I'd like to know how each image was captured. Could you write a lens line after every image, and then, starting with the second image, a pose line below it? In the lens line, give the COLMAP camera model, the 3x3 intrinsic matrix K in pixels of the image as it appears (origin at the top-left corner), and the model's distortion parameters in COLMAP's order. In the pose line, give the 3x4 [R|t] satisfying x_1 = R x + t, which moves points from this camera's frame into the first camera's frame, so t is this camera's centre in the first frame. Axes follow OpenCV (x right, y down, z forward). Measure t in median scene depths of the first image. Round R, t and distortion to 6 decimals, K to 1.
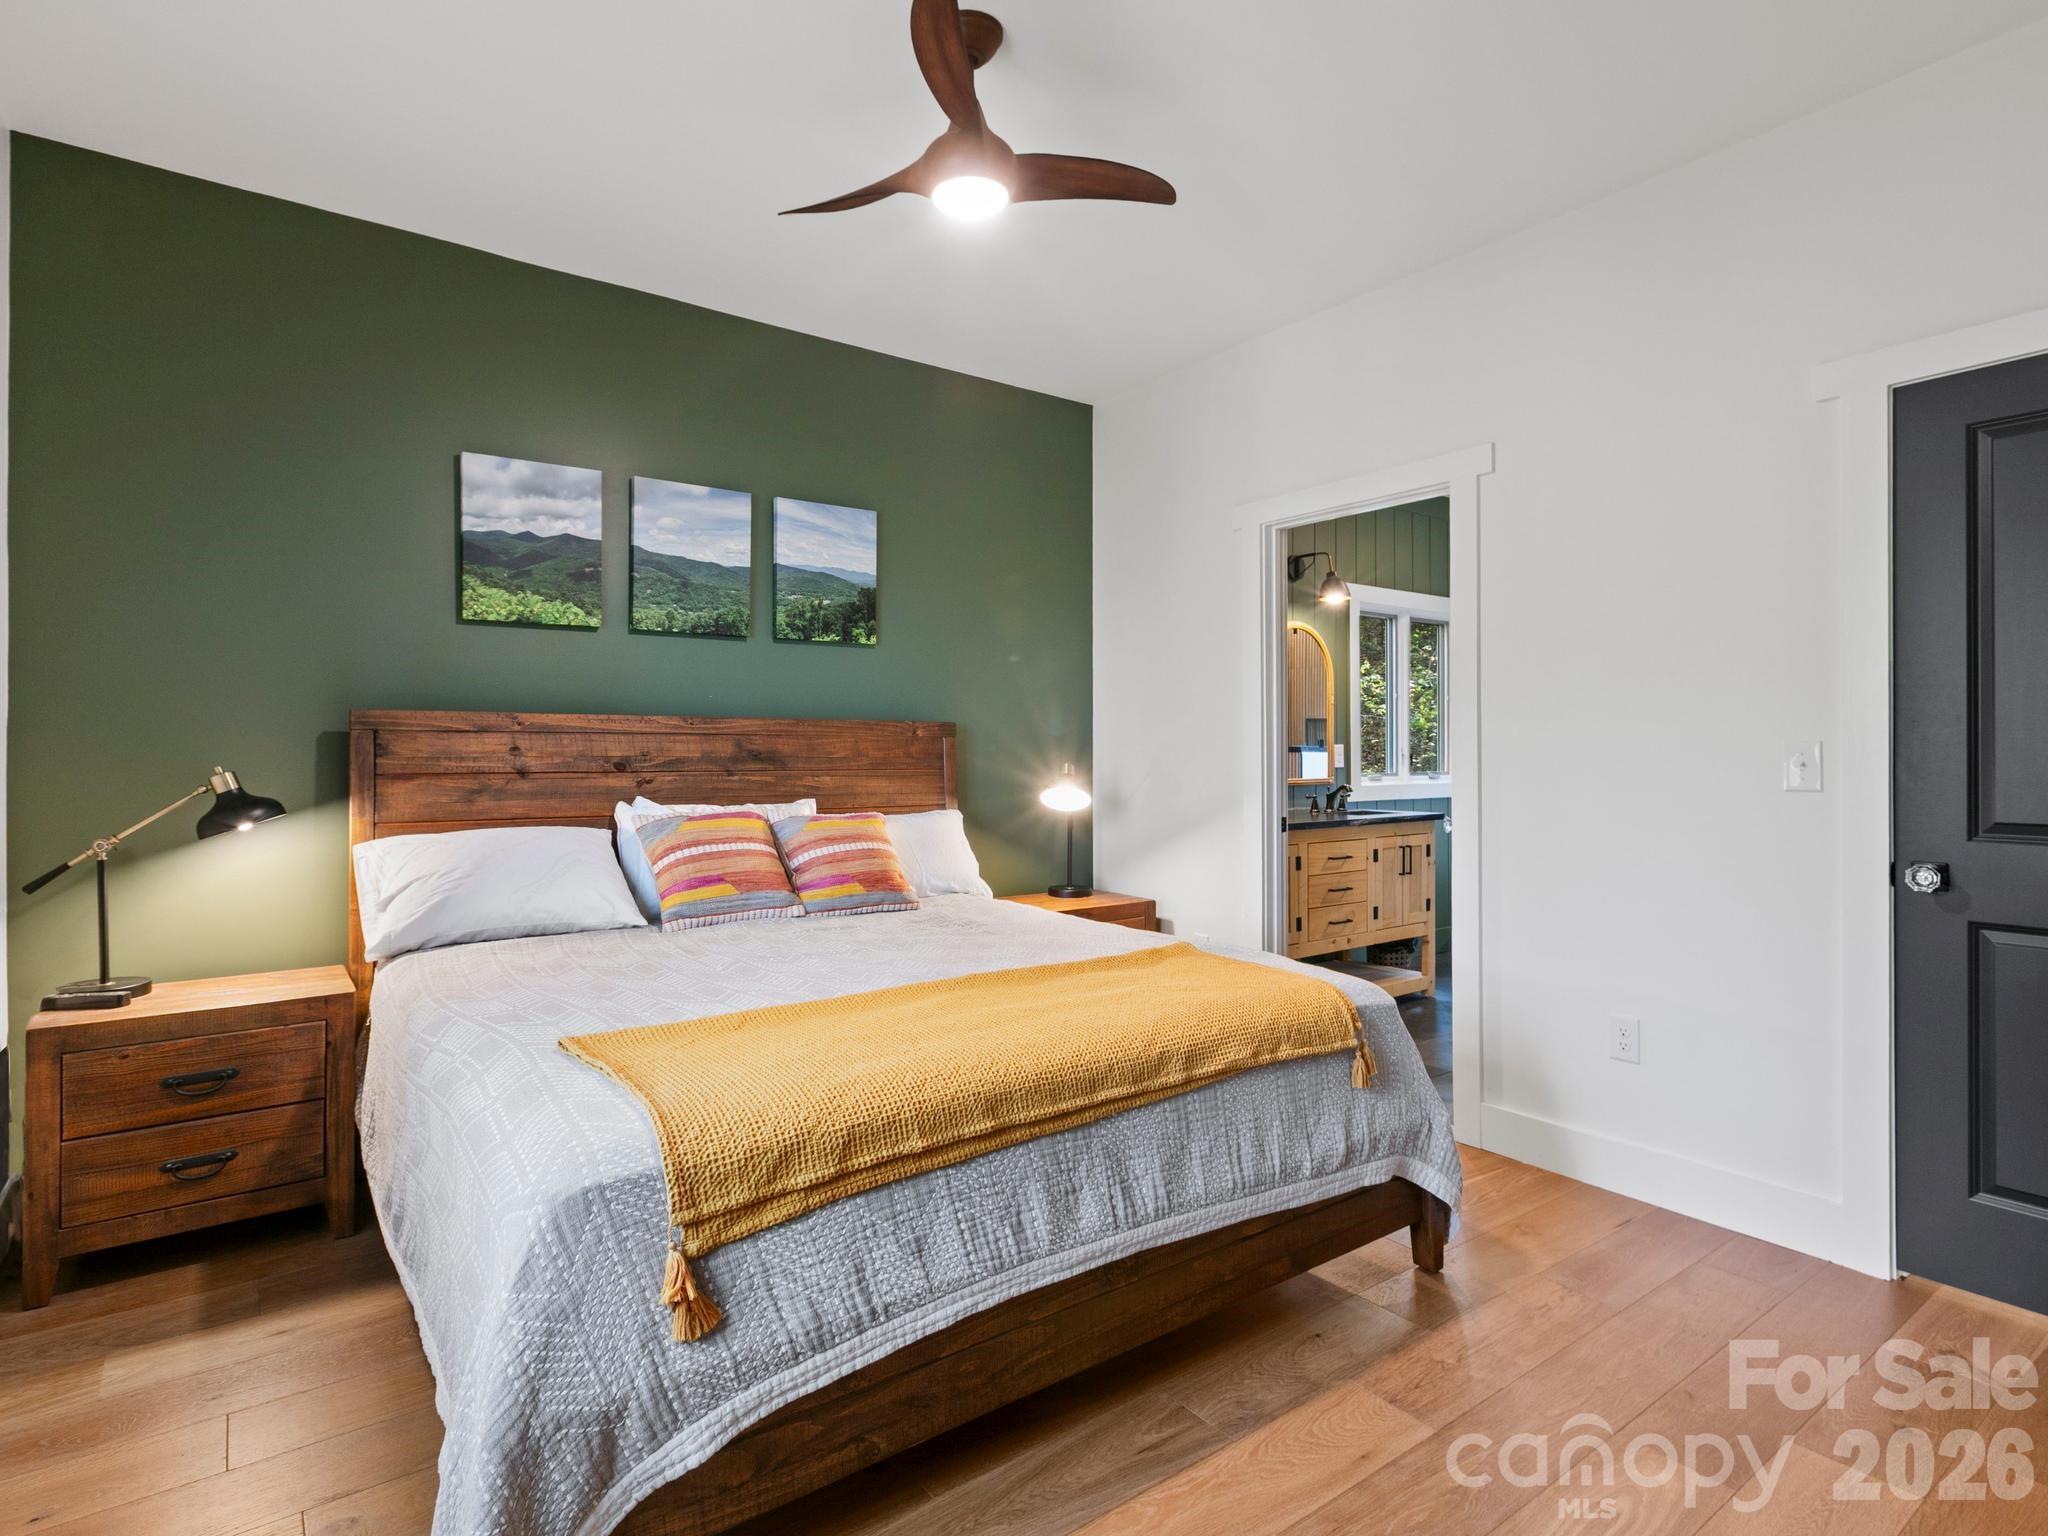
lens RADIAL K [[1032.5, 0, 1032.2], [0, 1032.5, 757.5], [0, 0, 1]] dist [-0.003832, 0.000717]
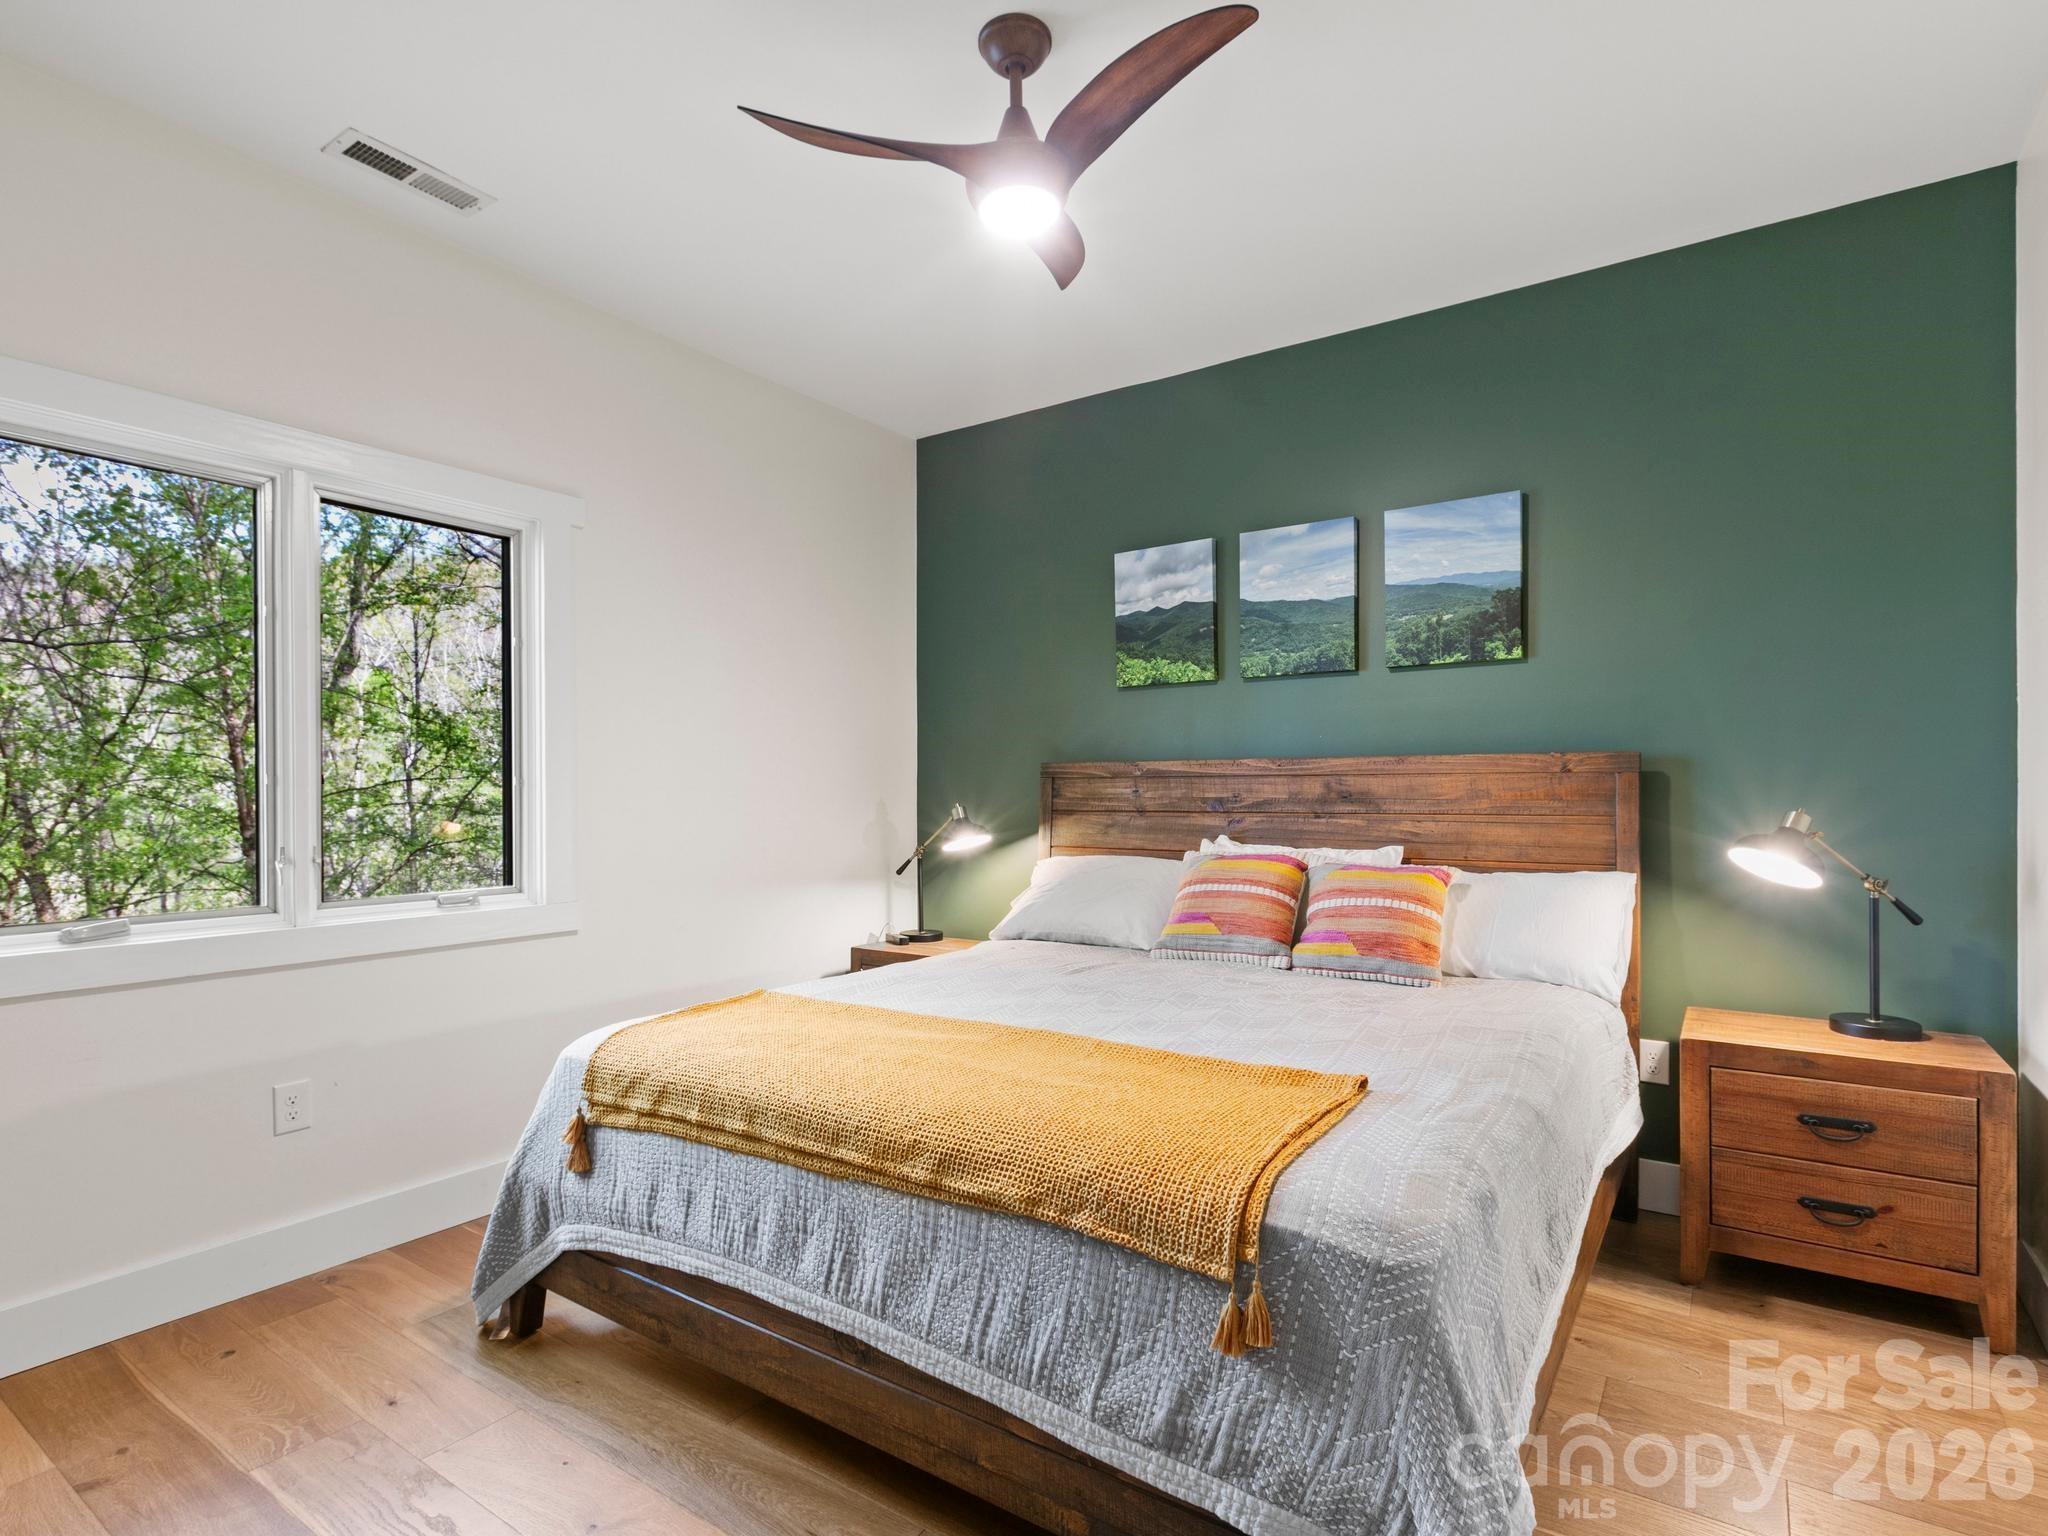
lens RADIAL K [[1032.5, 0, 1049.9], [0, 1032.5, 799.0], [0, 0, 1]] dist [-0.003832, 0.000717]
pose [[0.347183, 0.003894, -0.937789, 0.639328], [-0.001949, 0.999992, 0.003431, -0.003323], [0.937795, 0.000637, 0.347188, 0.524625]]
